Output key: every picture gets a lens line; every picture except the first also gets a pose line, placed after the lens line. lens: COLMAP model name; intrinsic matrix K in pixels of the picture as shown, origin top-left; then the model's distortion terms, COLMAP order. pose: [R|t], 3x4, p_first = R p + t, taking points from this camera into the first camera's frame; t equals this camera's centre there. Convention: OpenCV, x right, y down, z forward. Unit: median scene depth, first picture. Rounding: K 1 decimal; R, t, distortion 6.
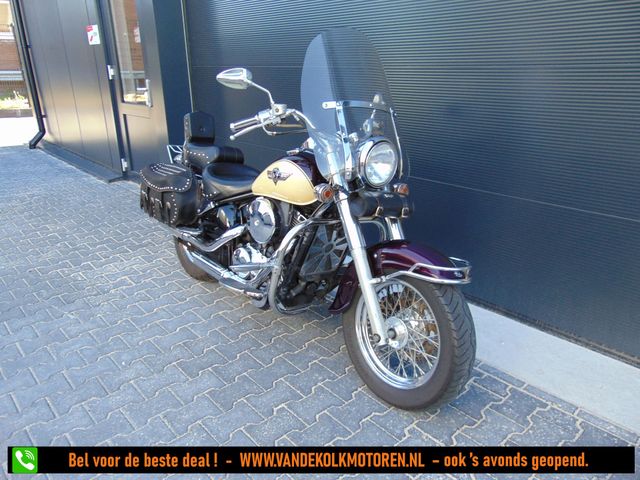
lens RADIAL K [[480.4, 0, 320.0], [0, 480.4, 240.0], [0, 0, 1]] dist [-0.032592, 0.060948]
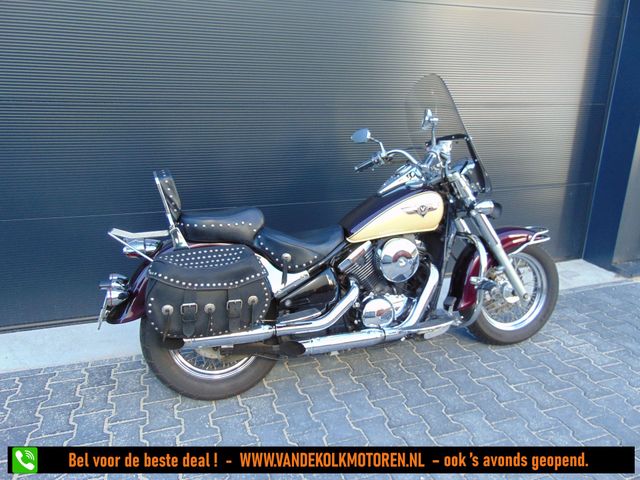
lens RADIAL K [[480.4, 0, 320.0], [0, 480.4, 240.0], [0, 0, 1]] dist [-0.032592, 0.060948]
pose [[0.382757, -0.256799, 0.887441, -1.014470], [0.310570, 0.940452, 0.138189, -0.256129], [-0.870083, 0.222720, 0.439718, 0.673202]]
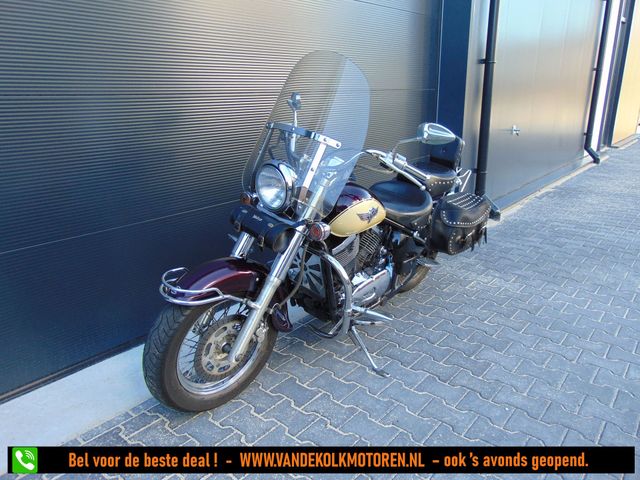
lens RADIAL K [[480.4, 0, 320.0], [0, 480.4, 240.0], [0, 0, 1]] dist [-0.032592, 0.060948]
pose [[-0.142645, -0.286308, 0.947460, -1.062578], [0.361969, 0.875850, 0.319164, -0.412889], [-0.921212, 0.388478, -0.021301, 1.152757]]
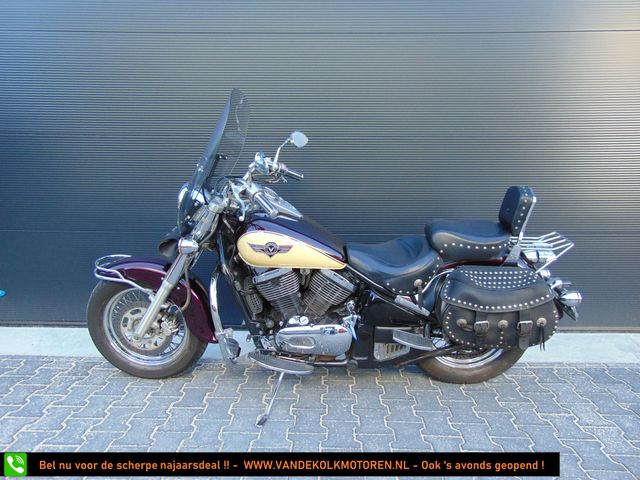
lens RADIAL K [[481.3, 0, 320.0], [0, 481.3, 240.0], [0, 0, 1]] dist [-0.026063, 0.055971]
pose [[0.677252, -0.107019, 0.727926, -0.780306], [0.247711, 0.964772, -0.088627, -0.044936], [-0.692798, 0.240338, 0.679904, 0.361058]]
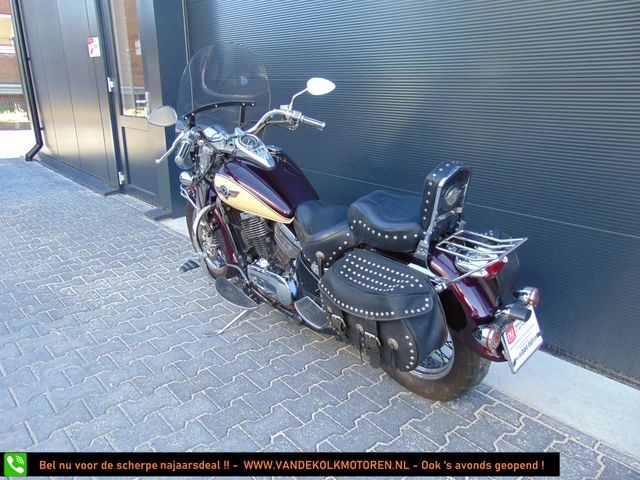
lens RADIAL K [[481.3, 0, 320.0], [0, 481.3, 240.0], [0, 0, 1]] dist [-0.026063, 0.055971]
pose [[0.999866, 0.015540, 0.005103, -0.009832], [-0.015329, 0.999118, -0.039100, 0.004382], [-0.005706, 0.039016, 0.999222, 0.043074]]
